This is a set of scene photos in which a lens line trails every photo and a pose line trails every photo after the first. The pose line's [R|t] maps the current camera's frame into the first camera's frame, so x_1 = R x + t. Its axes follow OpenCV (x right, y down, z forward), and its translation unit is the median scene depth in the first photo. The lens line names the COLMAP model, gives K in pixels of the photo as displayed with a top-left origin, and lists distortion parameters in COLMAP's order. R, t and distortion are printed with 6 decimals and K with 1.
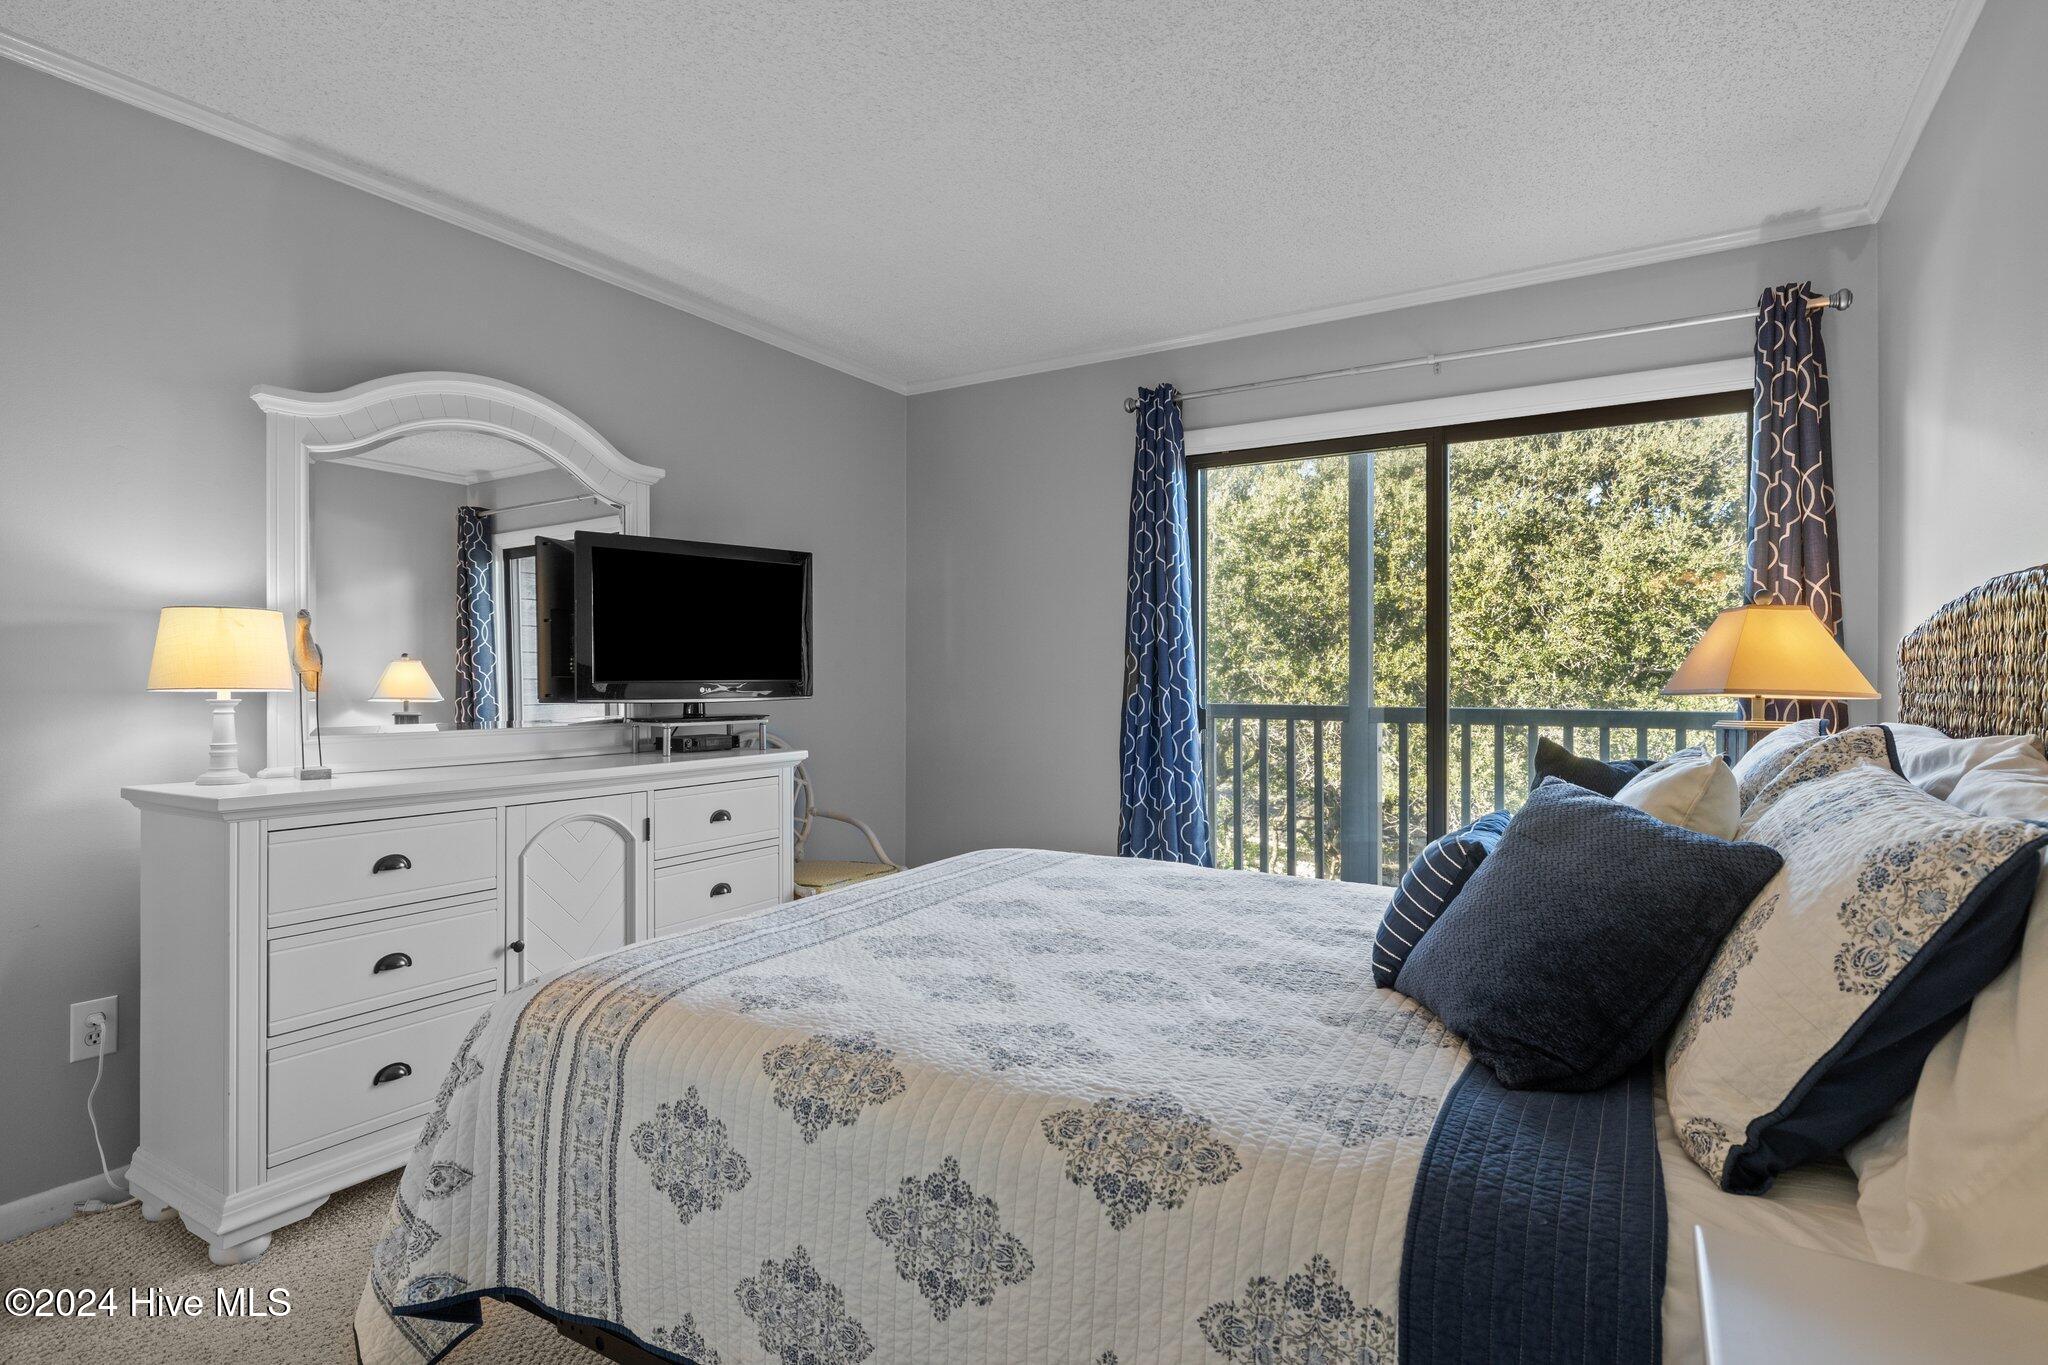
lens RADIAL K [[1054.5, 0, 1014.6], [0, 1054.5, 676.8], [0, 0, 1]] dist [-0.003933, 0.000452]
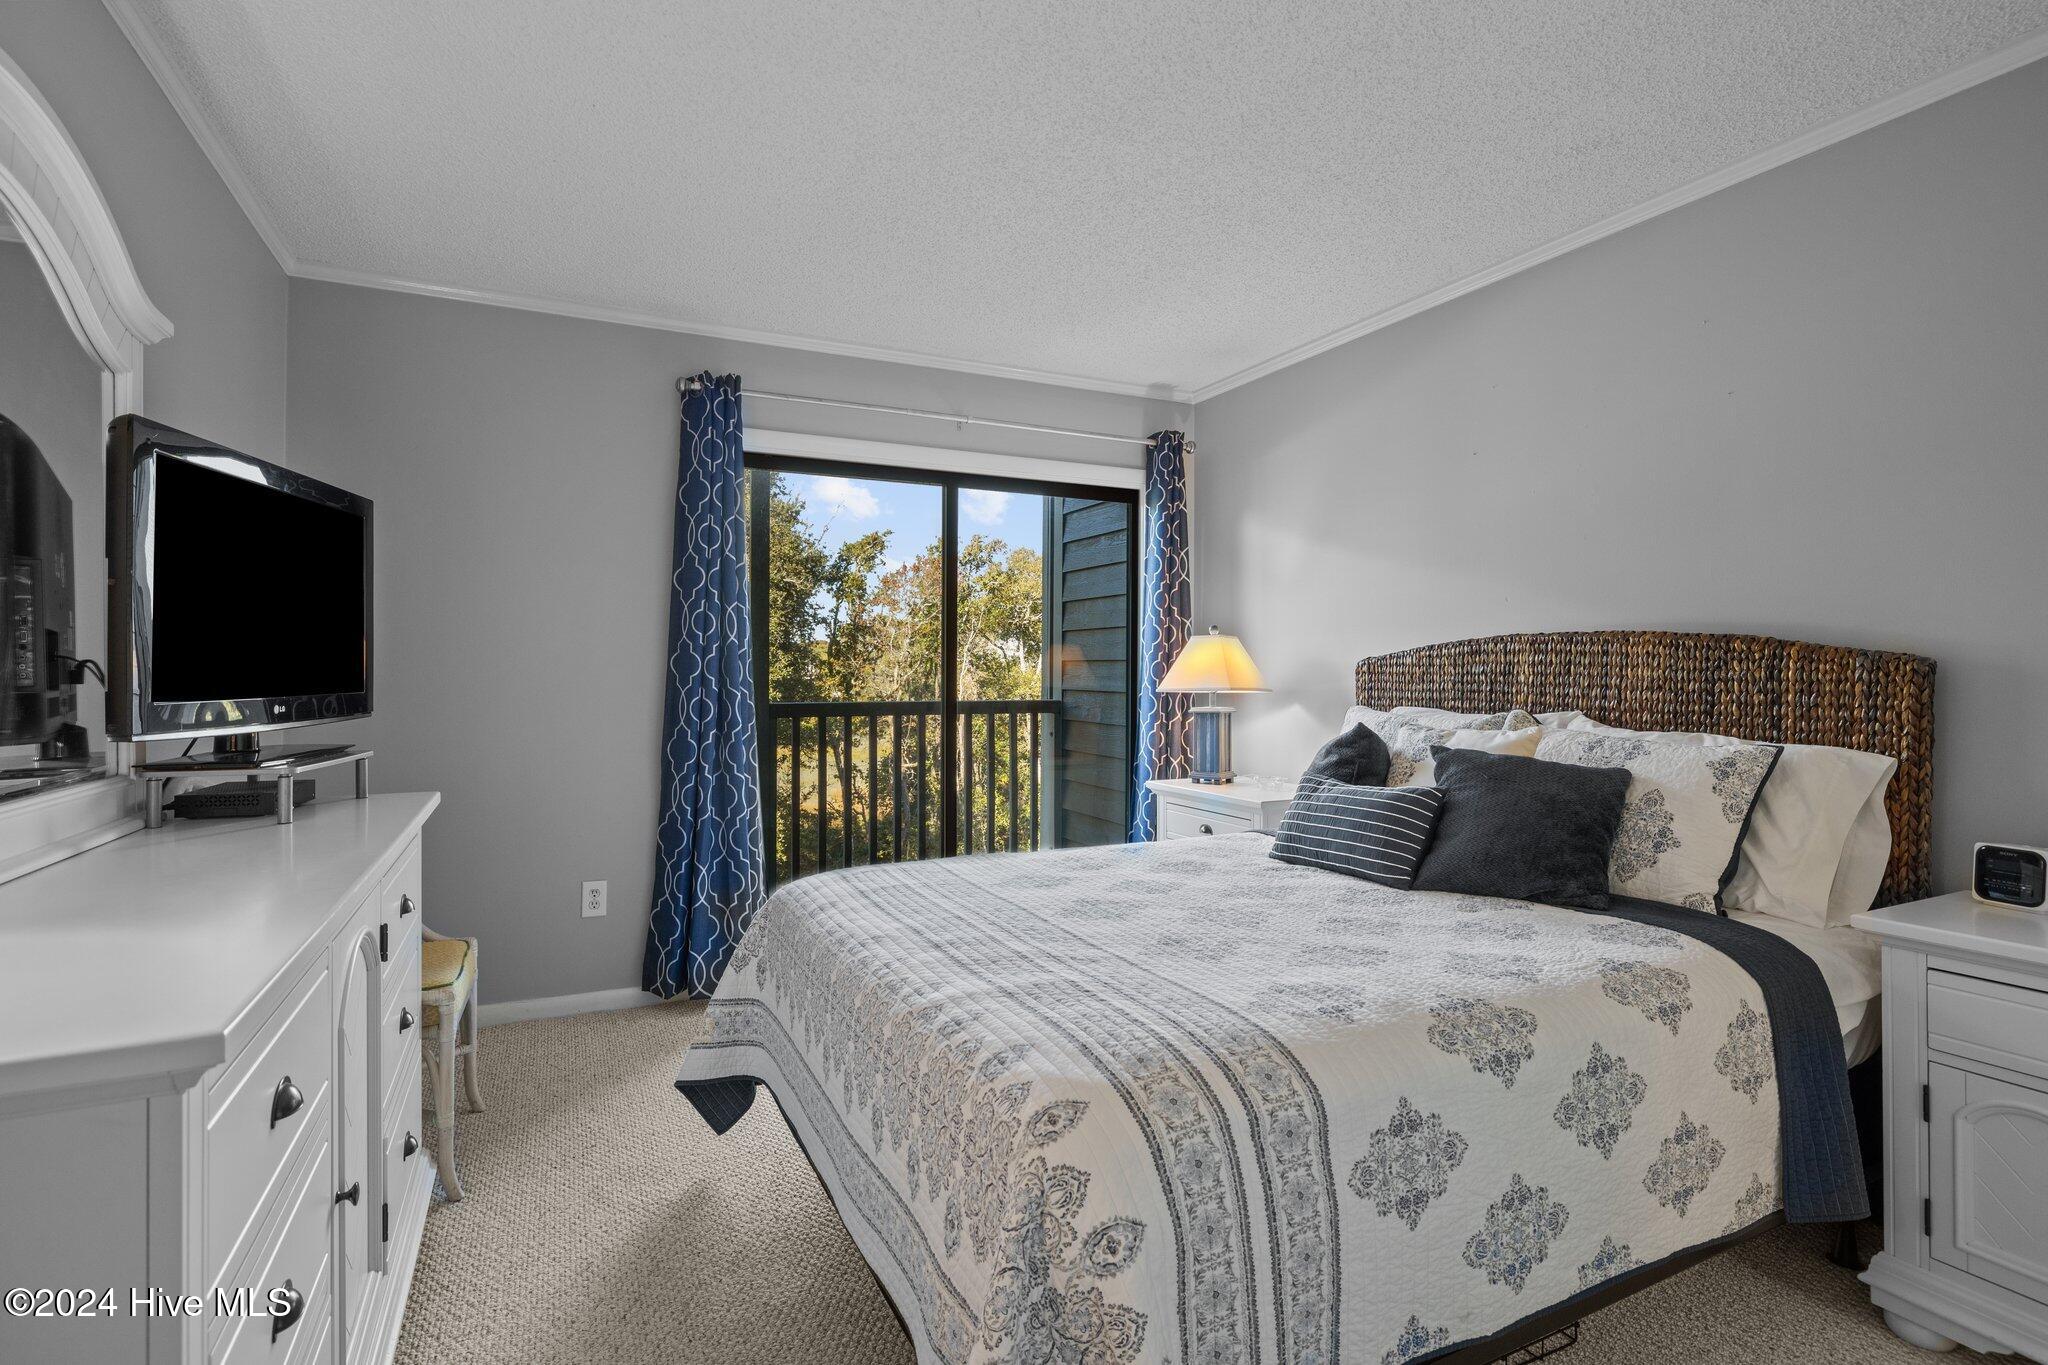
lens RADIAL K [[989.9, 0, 1027.5], [0, 989.9, 668.4], [0, 0, 1]] dist [-0.005440, 0.001483]
pose [[0.532173, -0.000403, 0.846636, -0.642774], [-0.001872, 0.999997, 0.001652, -0.015872], [-0.846634, -0.002464, 0.532171, 0.387302]]
